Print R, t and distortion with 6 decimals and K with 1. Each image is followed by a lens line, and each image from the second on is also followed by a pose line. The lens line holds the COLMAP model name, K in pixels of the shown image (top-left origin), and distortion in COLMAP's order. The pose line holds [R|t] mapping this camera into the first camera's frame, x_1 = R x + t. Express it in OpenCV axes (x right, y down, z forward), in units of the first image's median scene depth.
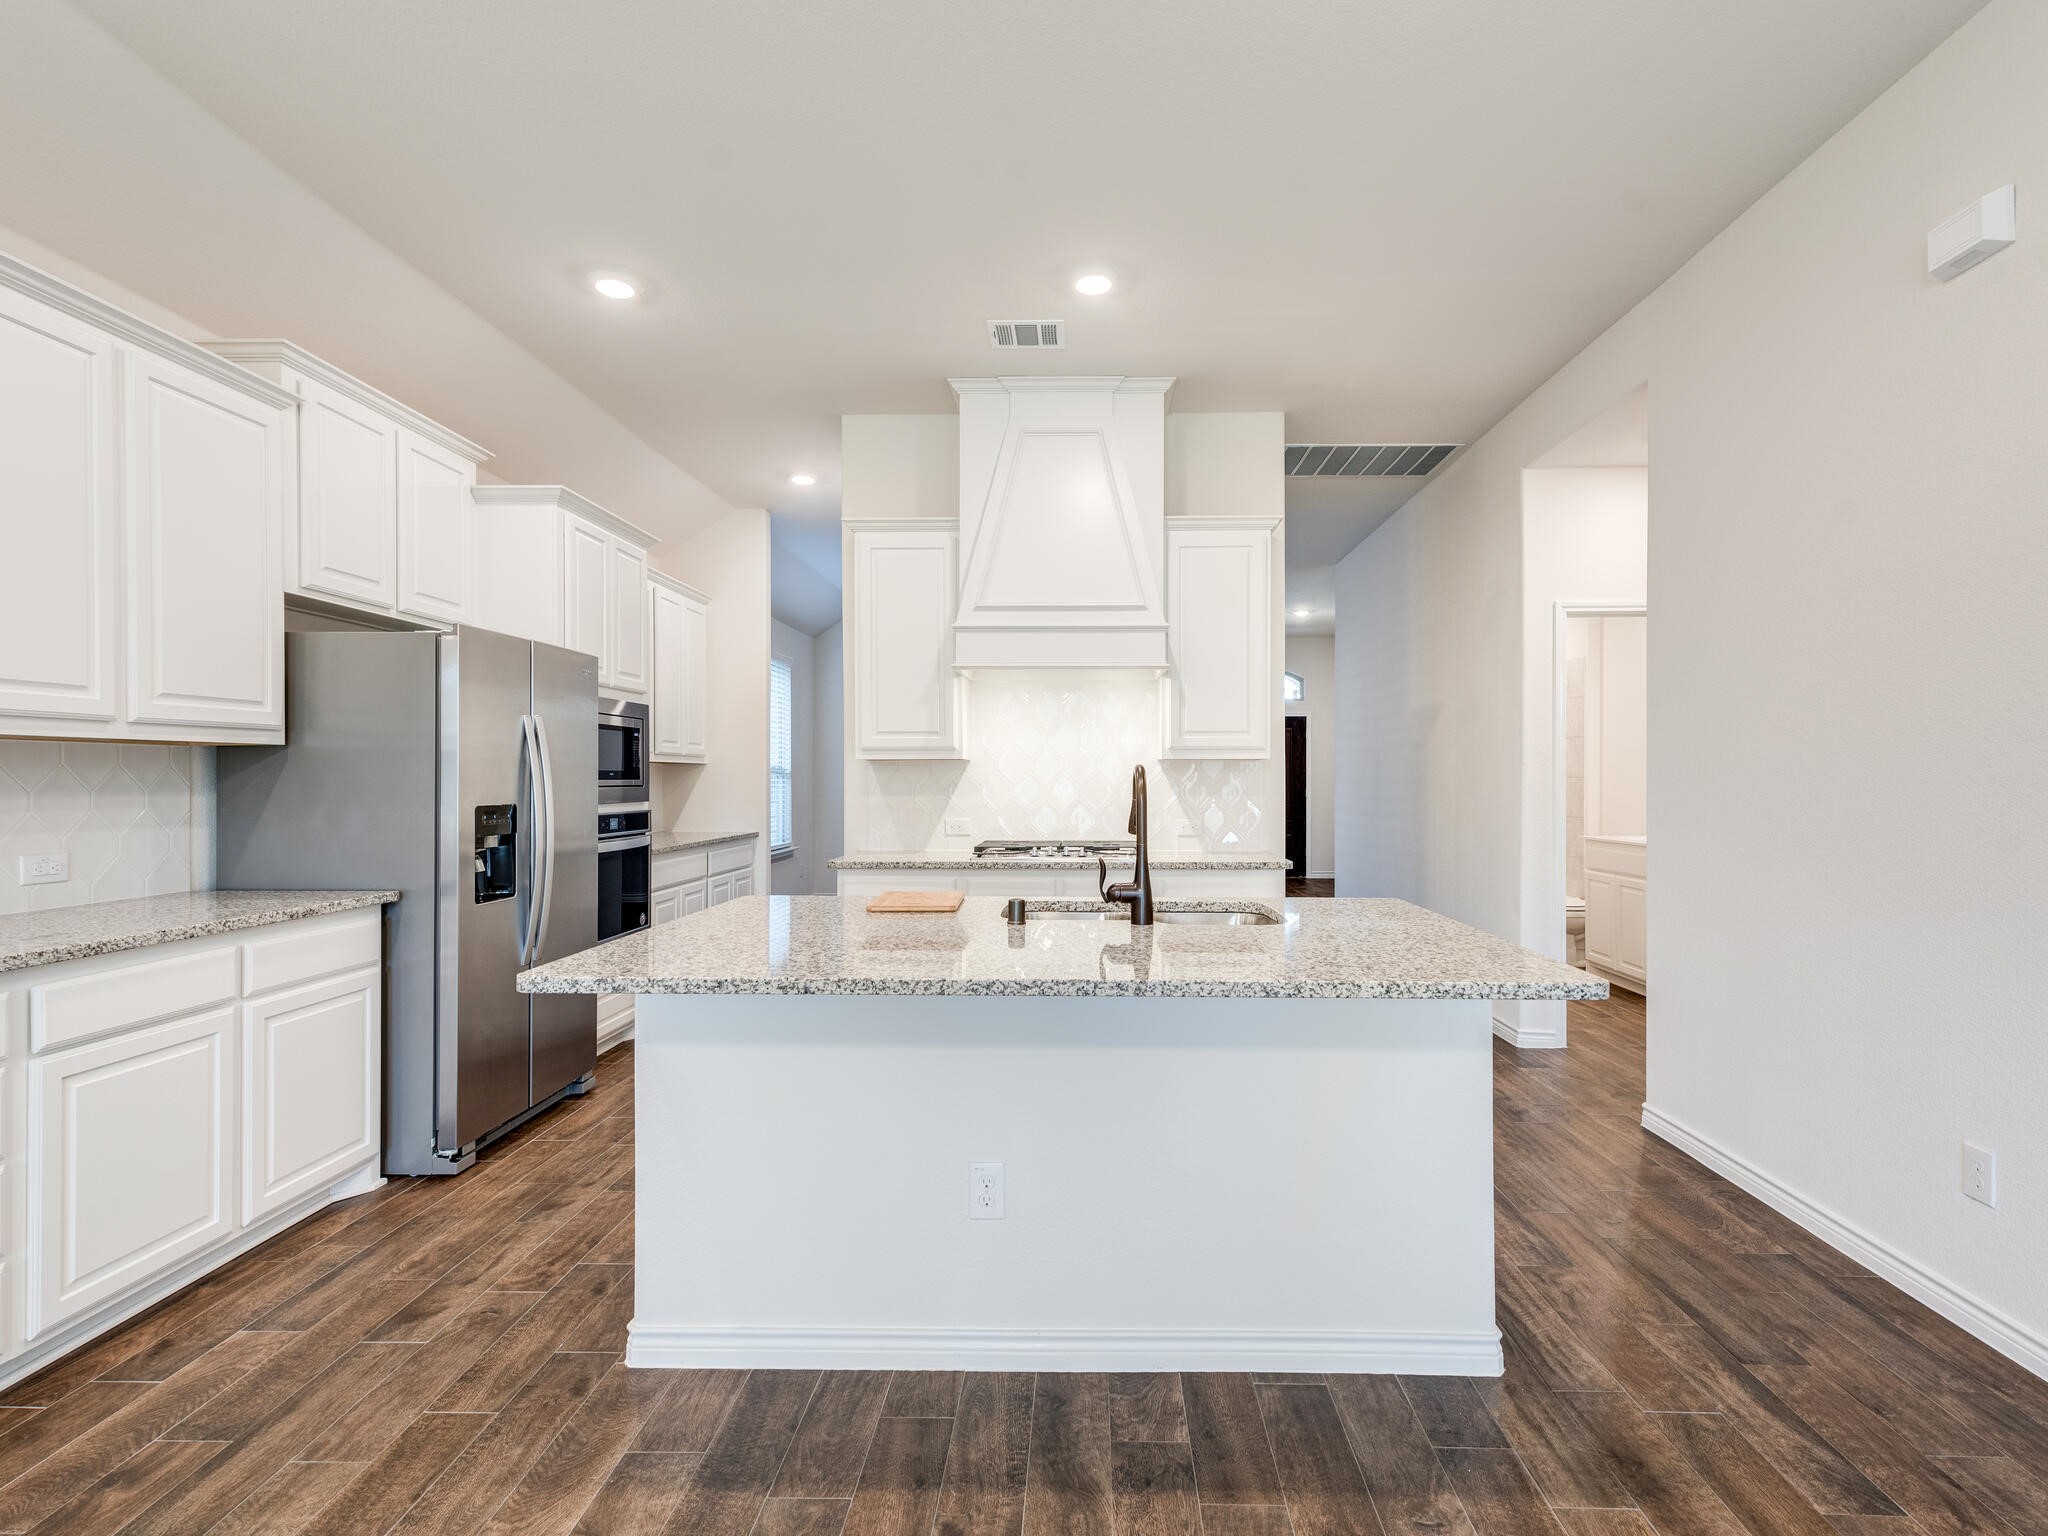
lens RADIAL K [[1011.5, 0, 1065.5], [0, 1011.5, 774.8], [0, 0, 1]] dist [0.011182, -0.000450]
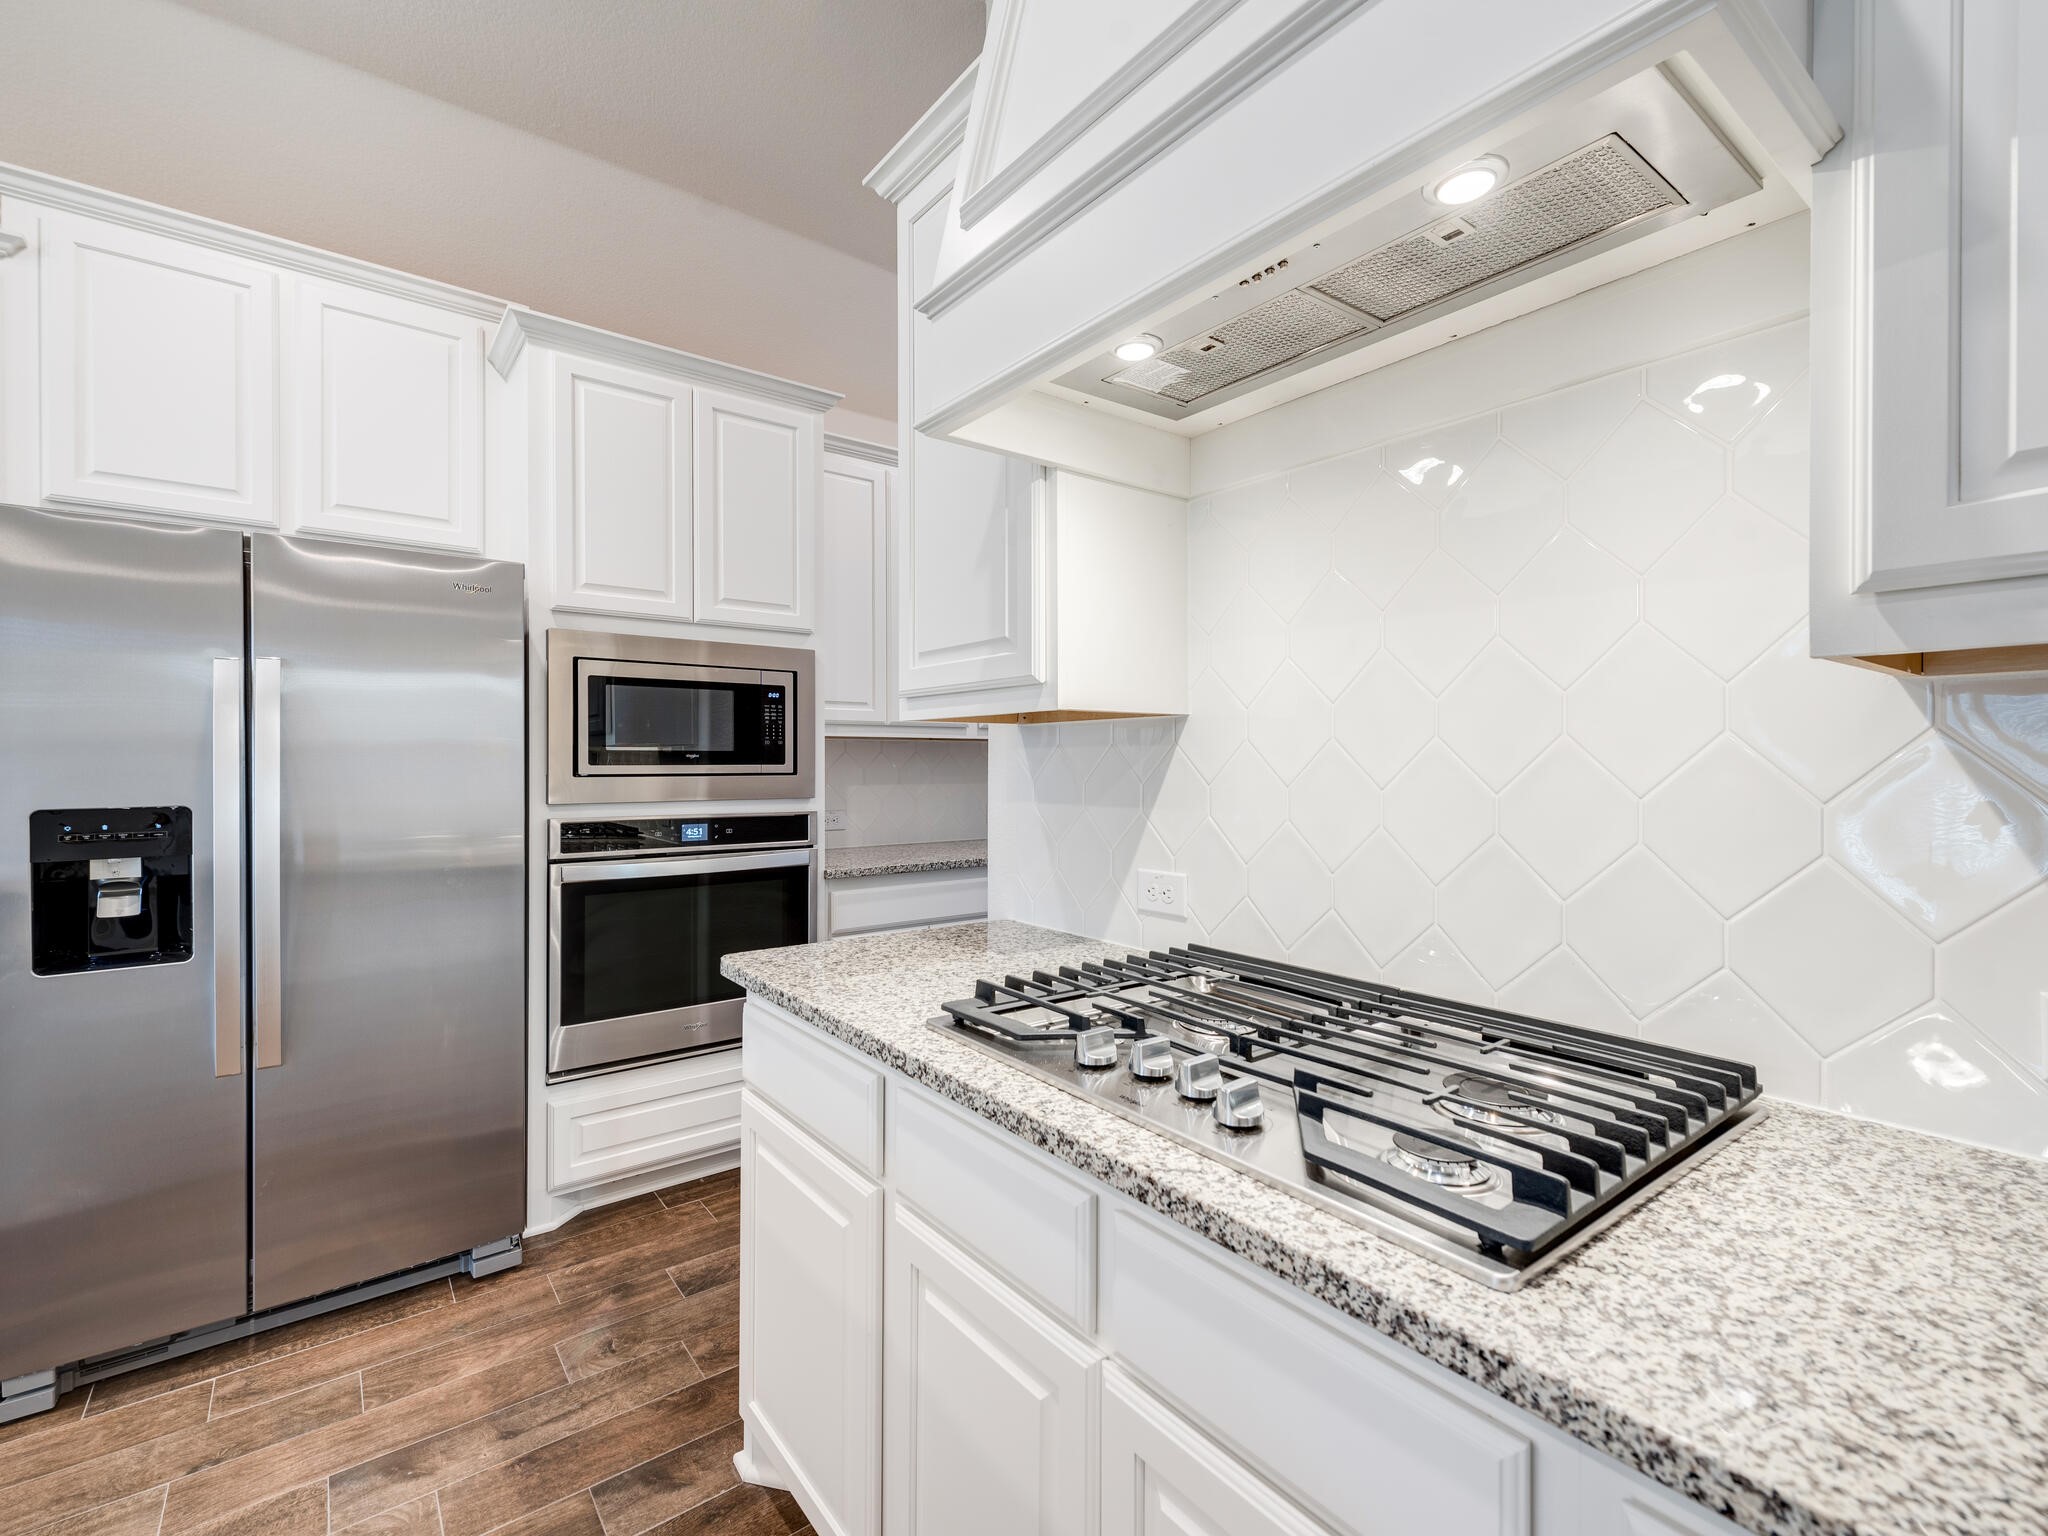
lens RADIAL K [[923.6, 0, 1071.0], [0, 923.6, 761.8], [0, 0, 1]] dist [0.013808, -0.004353]
pose [[0.647977, 0.000749, -0.761660, 0.229318], [0.001531, 0.999996, 0.002285, 0.002954], [0.761659, -0.002647, 0.647973, 1.141034]]
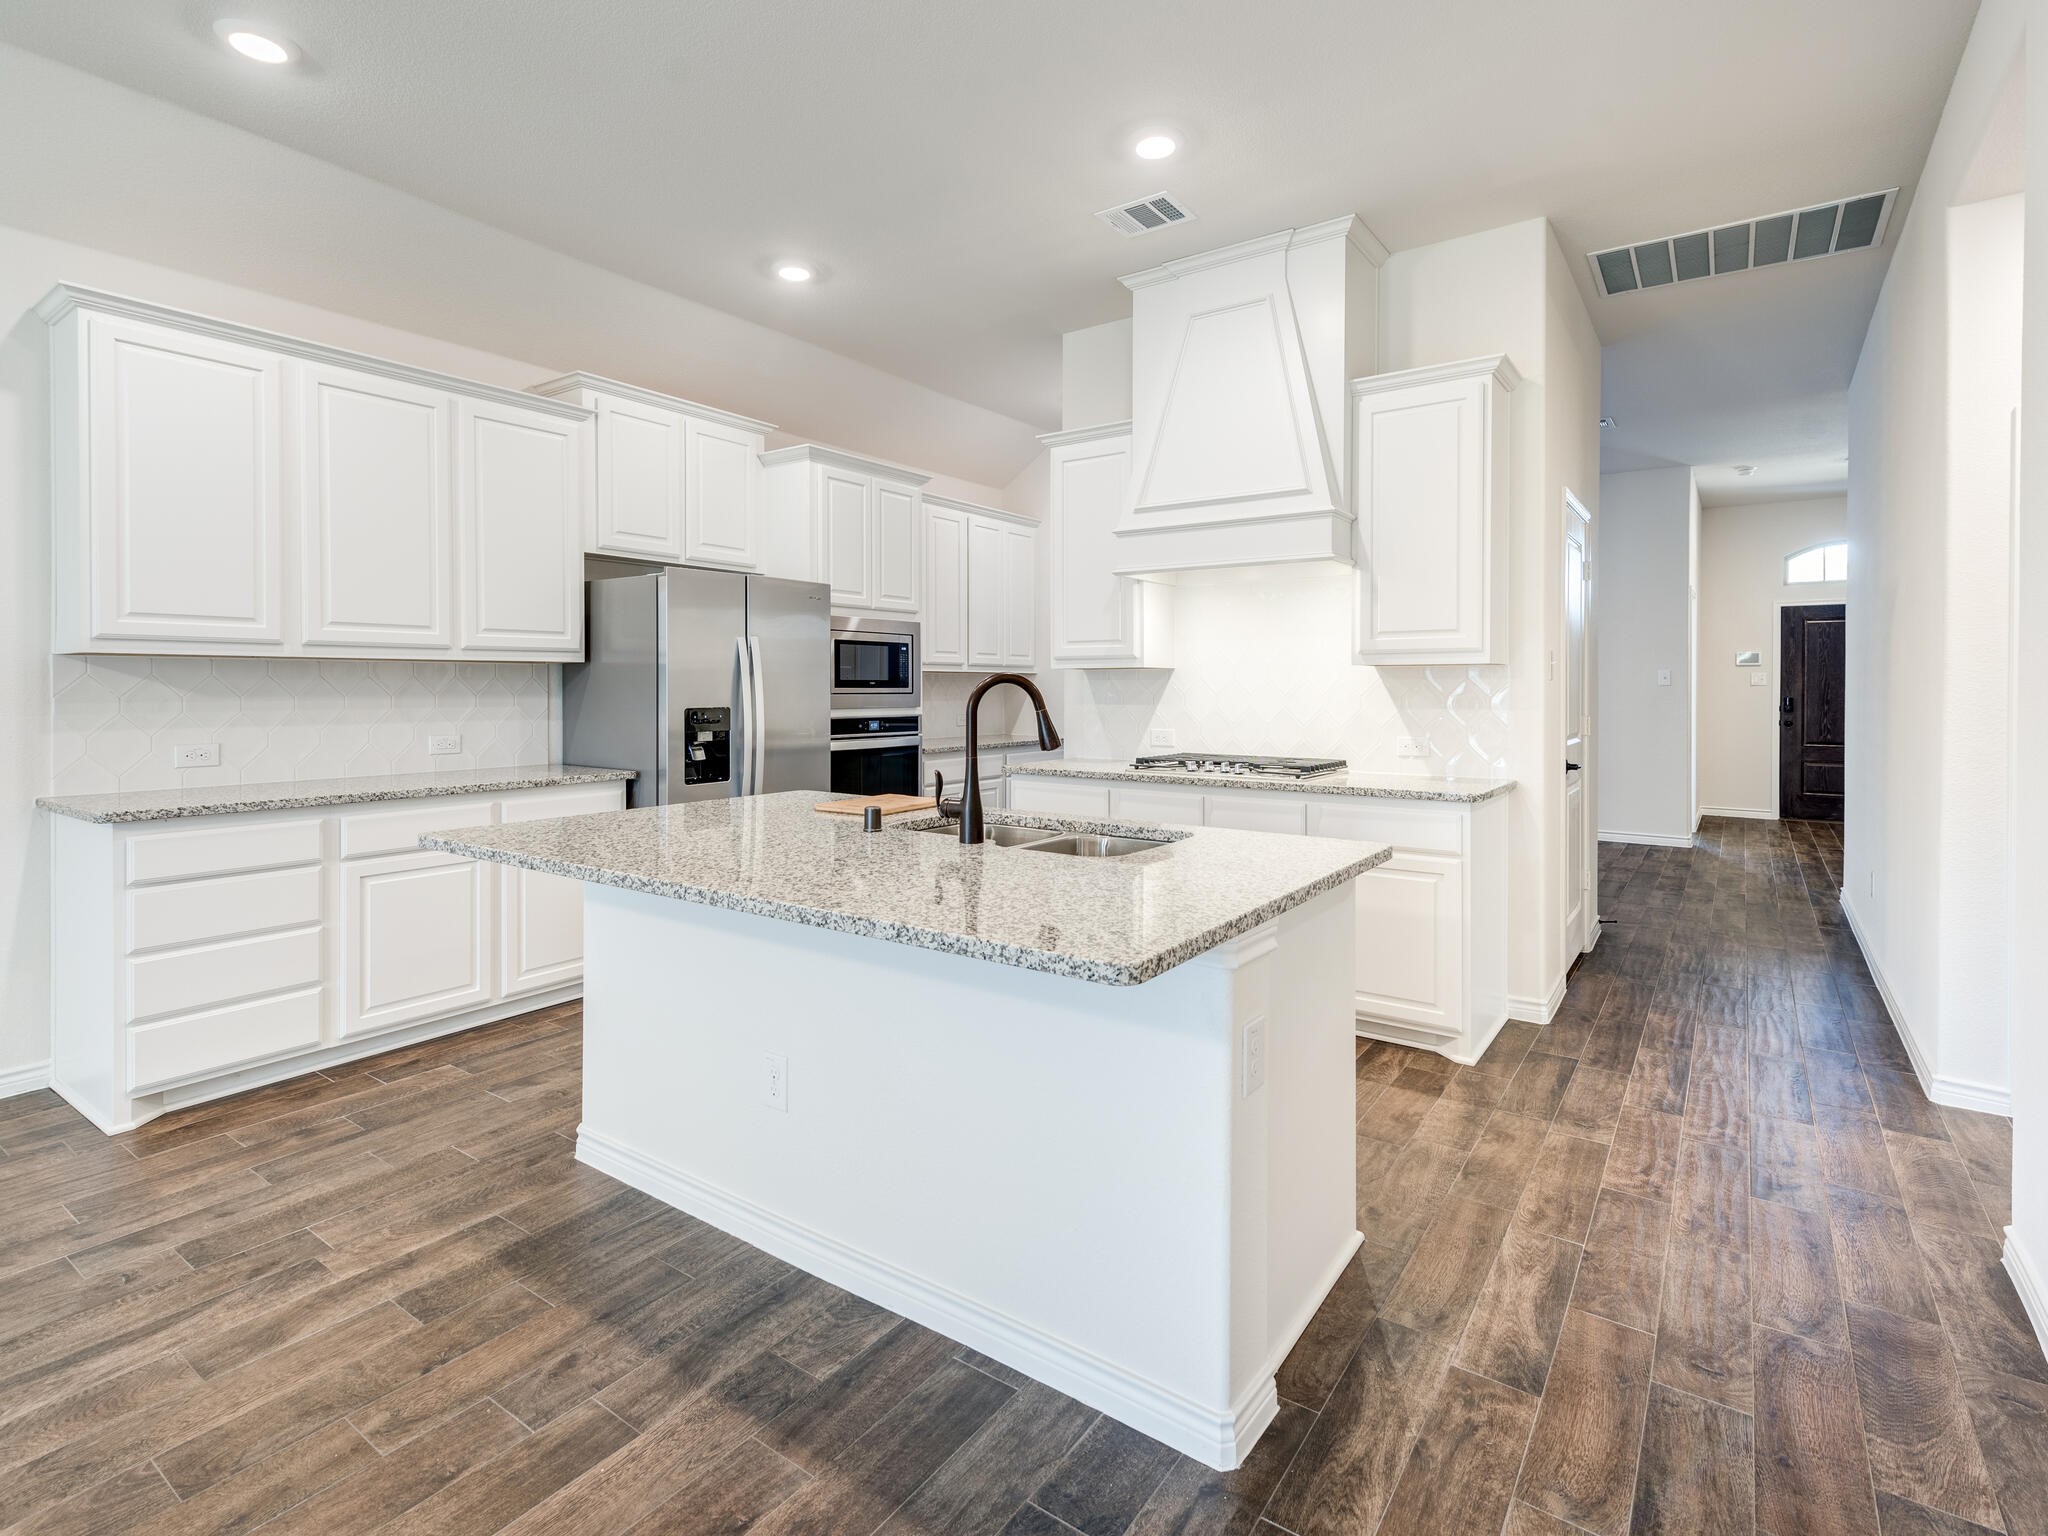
lens RADIAL K [[1009.3, 0, 1025.4], [0, 1009.3, 691.7], [0, 0, 1]] dist [0.018618, -0.005871]
pose [[0.825545, 0.004369, -0.564320, 0.503752], [0.000164, 0.999968, 0.007982, -0.000149], [0.564337, -0.006682, 0.825518, 0.198058]]
